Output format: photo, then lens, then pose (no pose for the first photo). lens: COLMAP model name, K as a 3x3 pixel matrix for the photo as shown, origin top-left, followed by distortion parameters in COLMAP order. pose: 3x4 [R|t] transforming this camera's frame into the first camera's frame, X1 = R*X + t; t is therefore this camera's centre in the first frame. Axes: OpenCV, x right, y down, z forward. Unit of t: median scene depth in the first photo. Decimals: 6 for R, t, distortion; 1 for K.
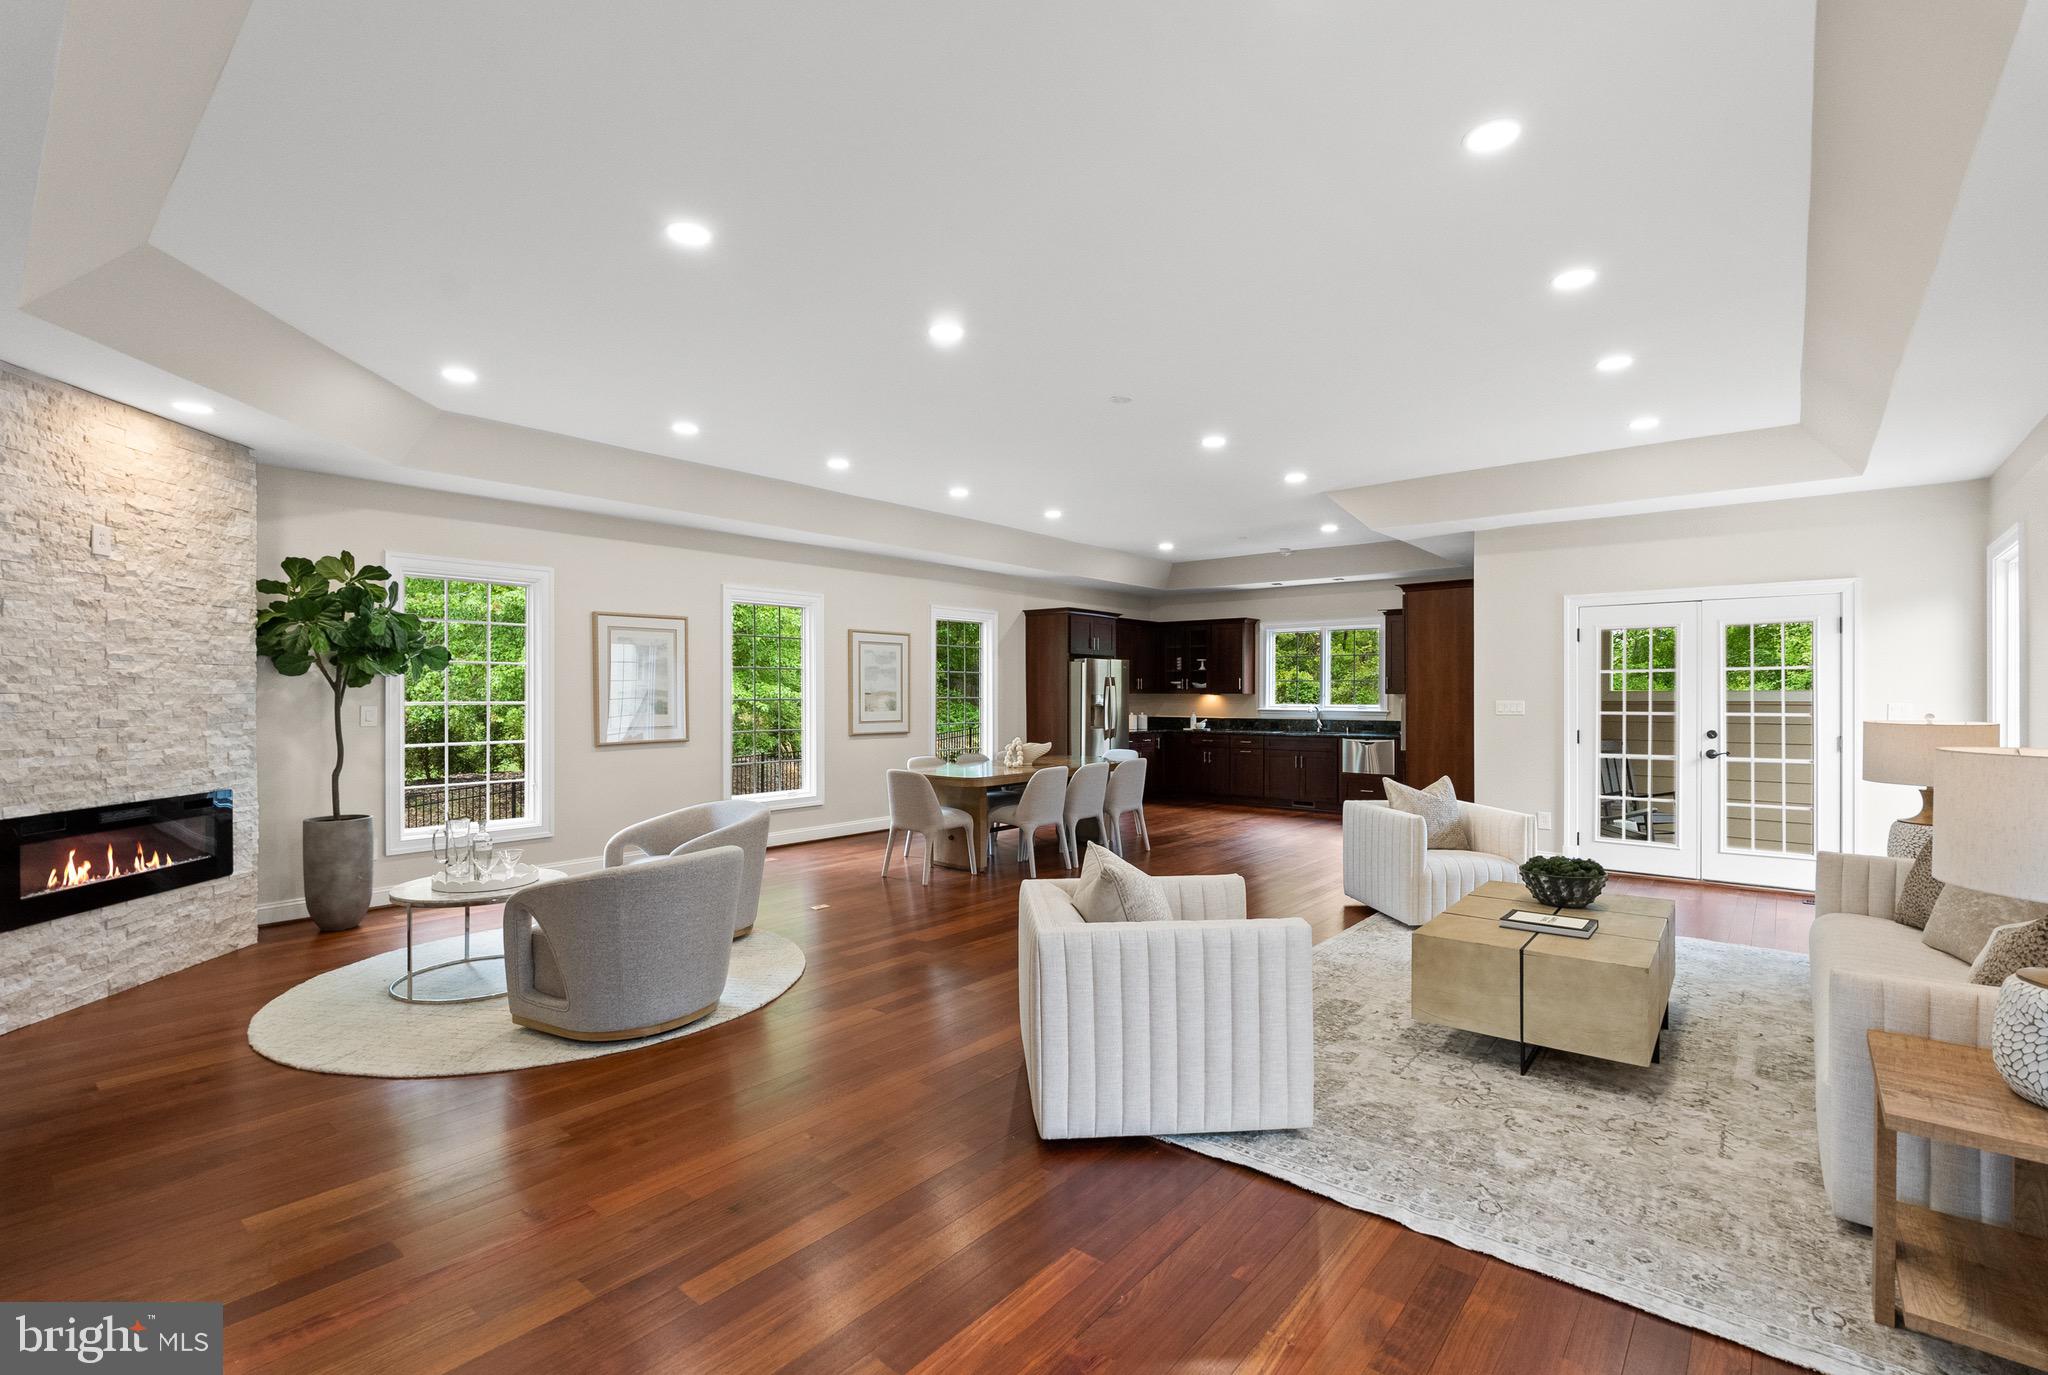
lens RADIAL K [[934.5, 0, 1026.4], [0, 934.5, 689.2], [0, 0, 1]] dist [0.001392, 0.000029]
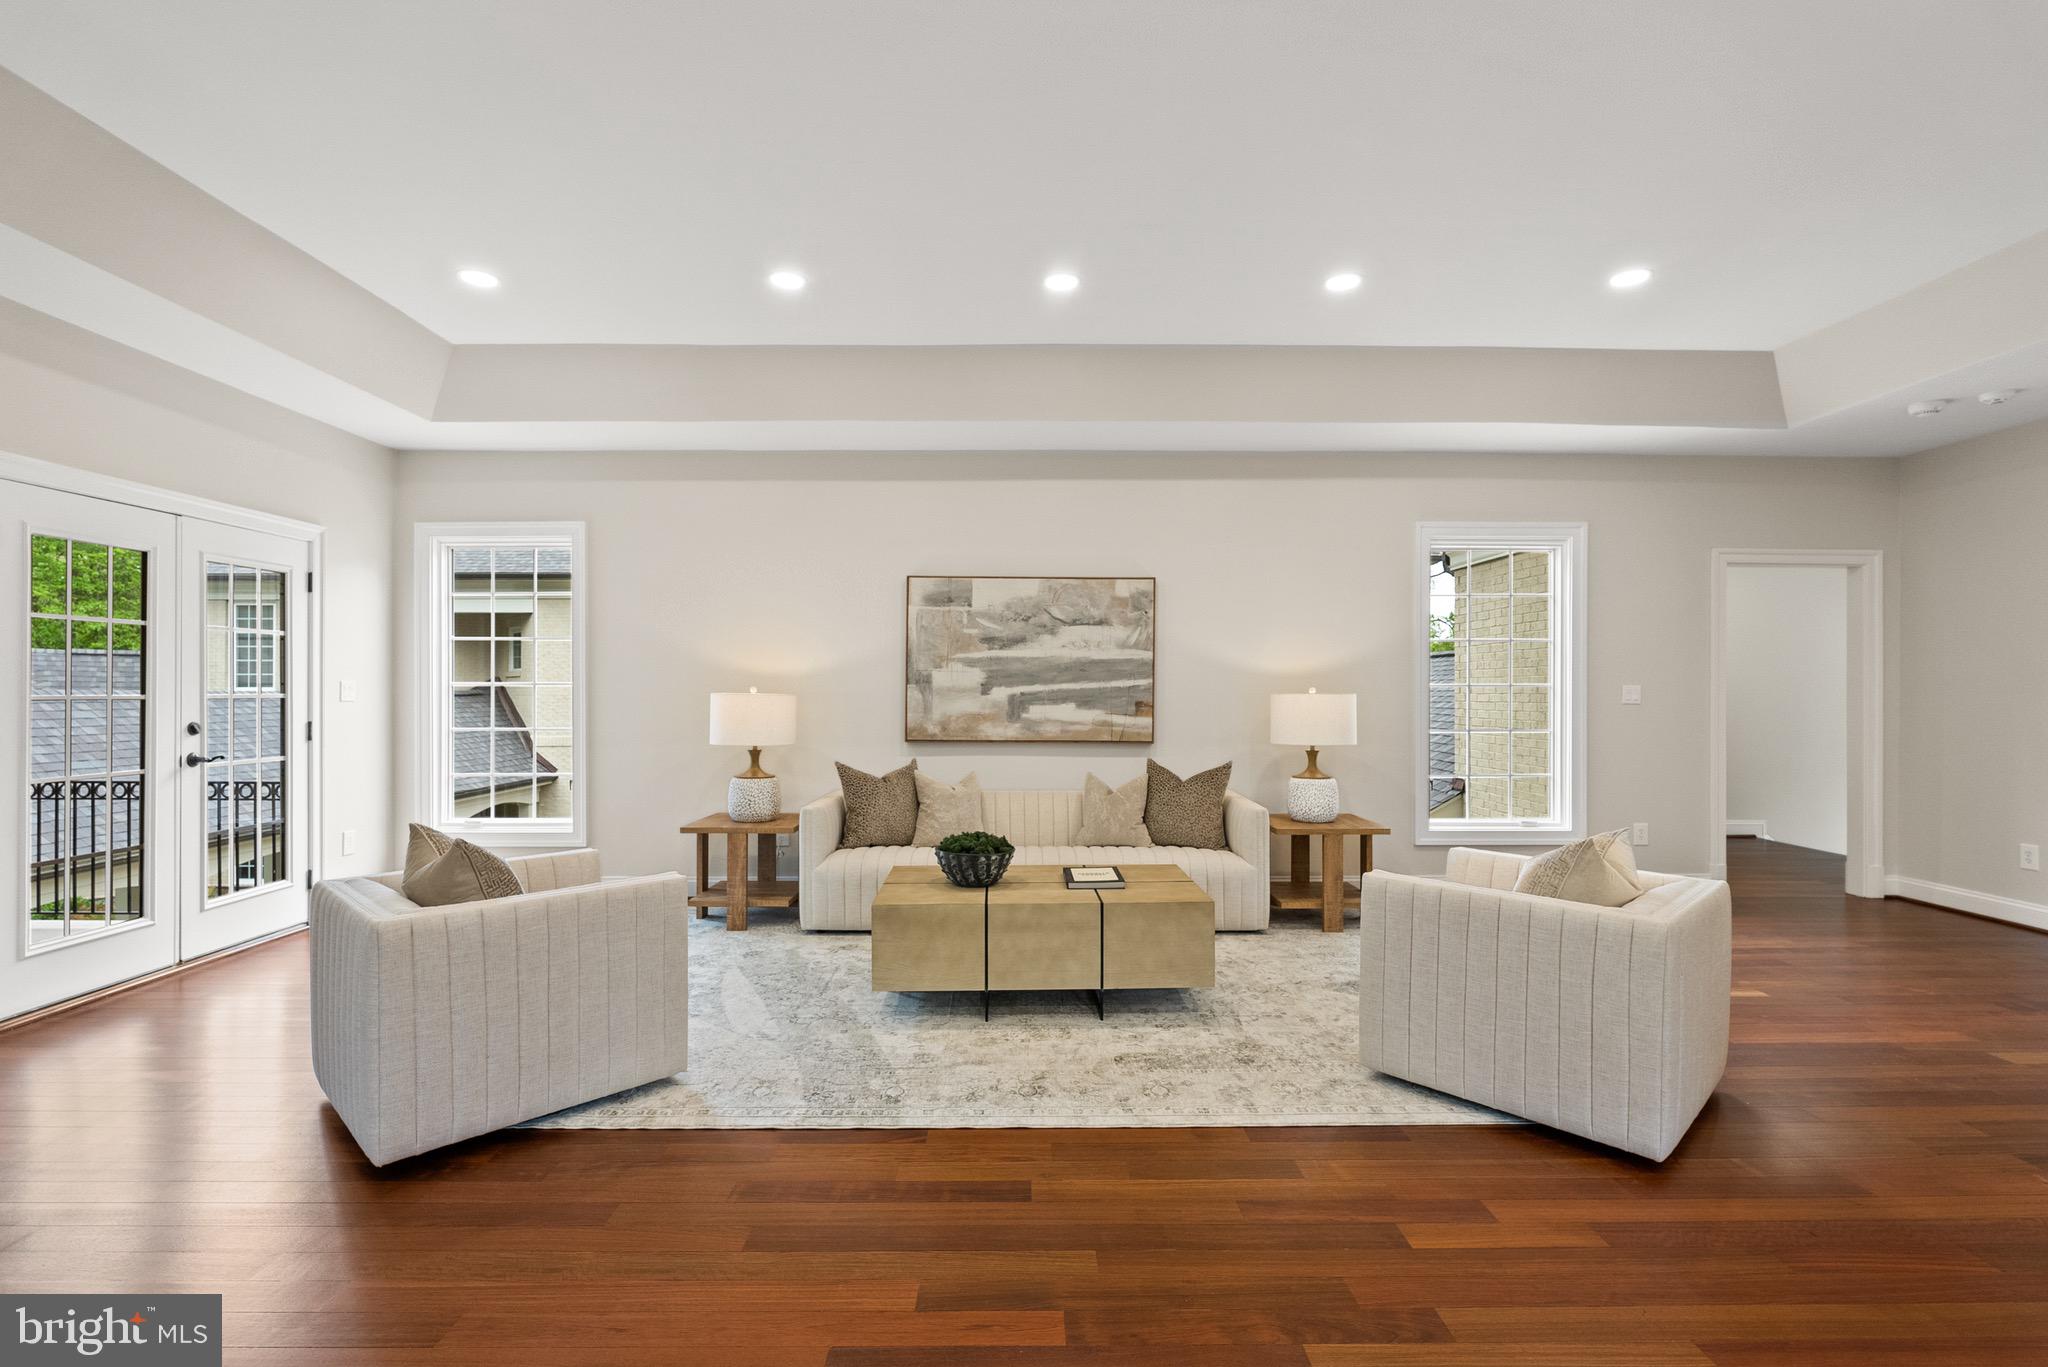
lens RADIAL K [[934.5, 0, 1025.2], [0, 934.5, 690.0], [0, 0, 1]] dist [0.001392, 0.000029]
pose [[-0.650543, 0.005281, 0.759451, -0.188445], [-0.001096, 0.999968, -0.007893, 0.043691], [-0.759469, -0.005967, -0.650516, 1.632607]]
